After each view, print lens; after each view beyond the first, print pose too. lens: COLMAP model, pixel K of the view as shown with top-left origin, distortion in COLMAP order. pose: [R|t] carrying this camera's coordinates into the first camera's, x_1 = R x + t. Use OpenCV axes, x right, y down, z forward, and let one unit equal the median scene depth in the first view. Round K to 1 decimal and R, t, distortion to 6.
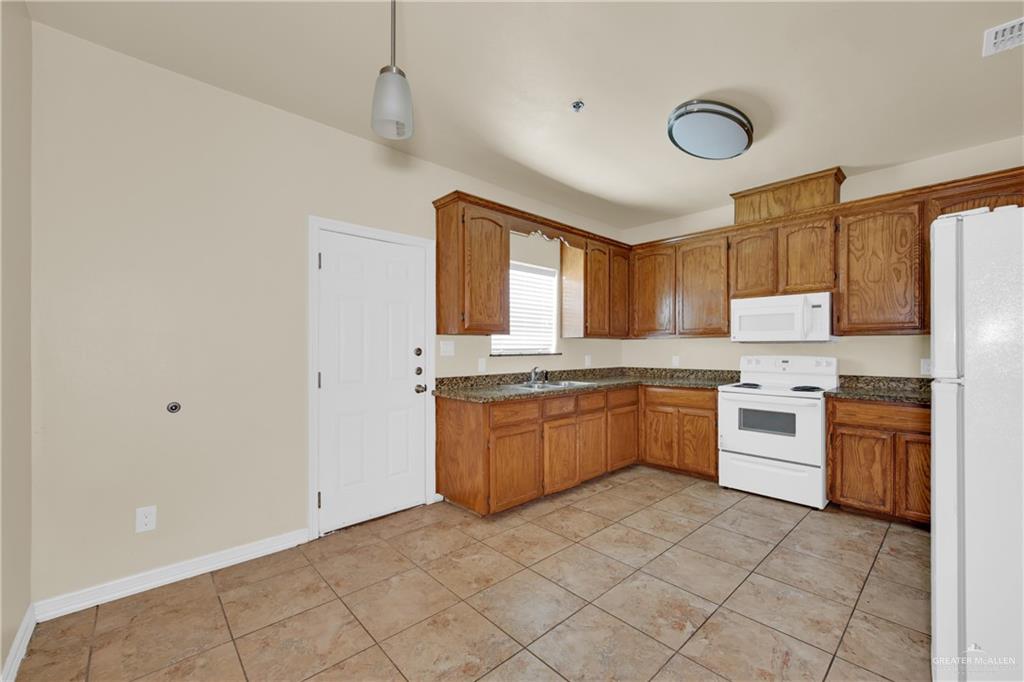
lens RADIAL K [[417.4, 0, 514.2], [0, 417.4, 343.2], [0, 0, 1]] dist [0.003627, -0.000060]
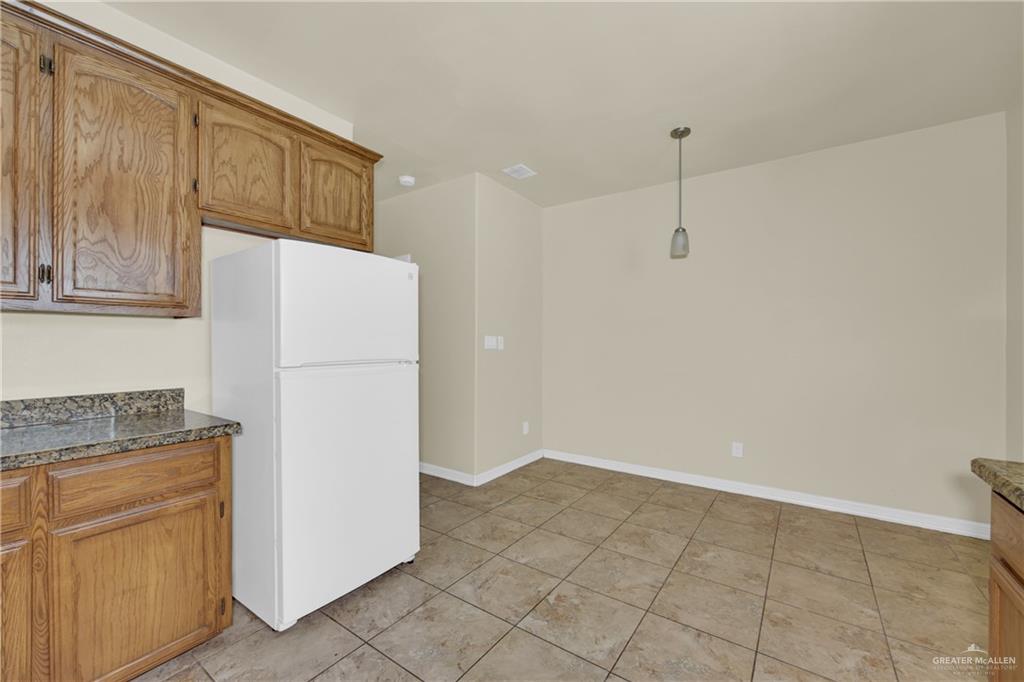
lens RADIAL K [[417.4, 0, 518.4], [0, 417.4, 342.1], [0, 0, 1]] dist [0.003627, -0.000060]
pose [[-0.975220, -0.003872, -0.221204, 0.410625], [-0.000912, 0.999909, -0.013482, 0.013819], [0.221236, -0.012946, -0.975134, 1.129396]]
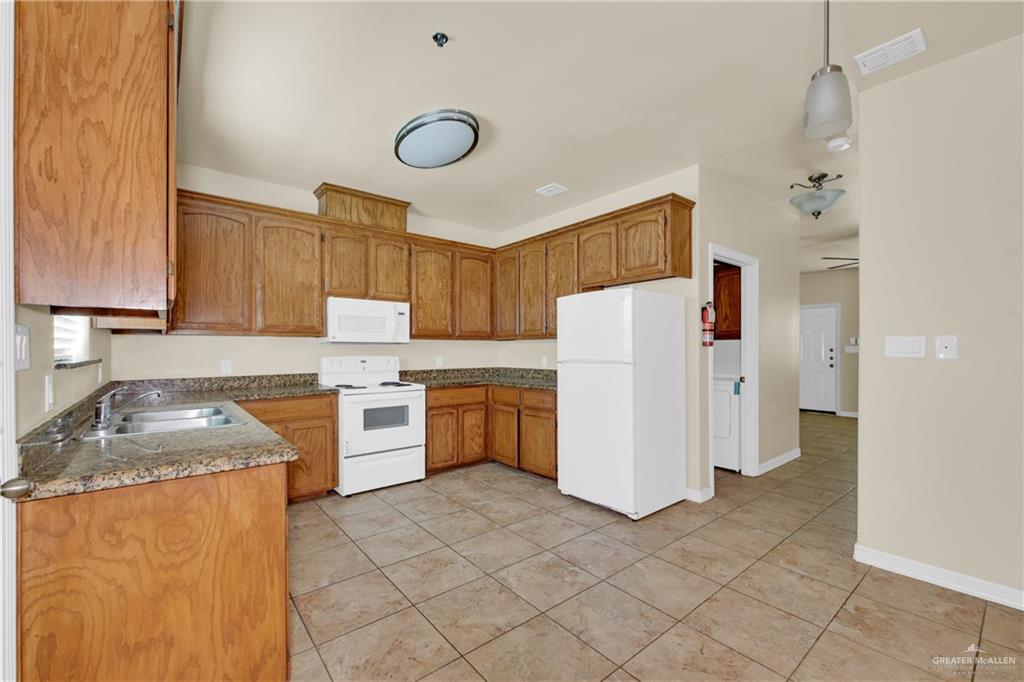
lens RADIAL K [[430.8, 0, 521.7], [0, 430.8, 348.3], [0, 0, 1]] dist [0.008796, 0.000083]
pose [[0.043495, 0.002587, 0.999050, -0.492065], [-0.010161, 0.999946, -0.002146, 0.009548], [-0.999002, -0.010058, 0.043519, 0.610732]]
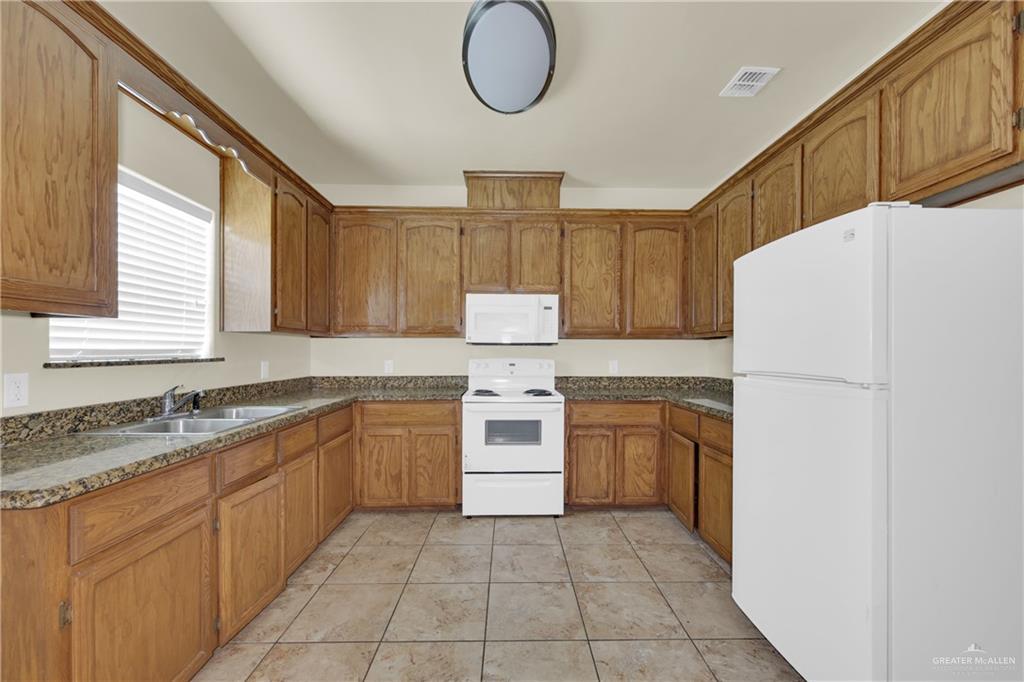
lens RADIAL K [[417.4, 0, 514.3], [0, 417.4, 352.3], [0, 0, 1]] dist [0.003627, -0.000060]
pose [[0.663793, -0.000208, 0.747916, -0.065984], [-0.011680, 0.999875, 0.010644, 0.006593], [-0.747825, -0.015802, 0.663708, 0.409497]]
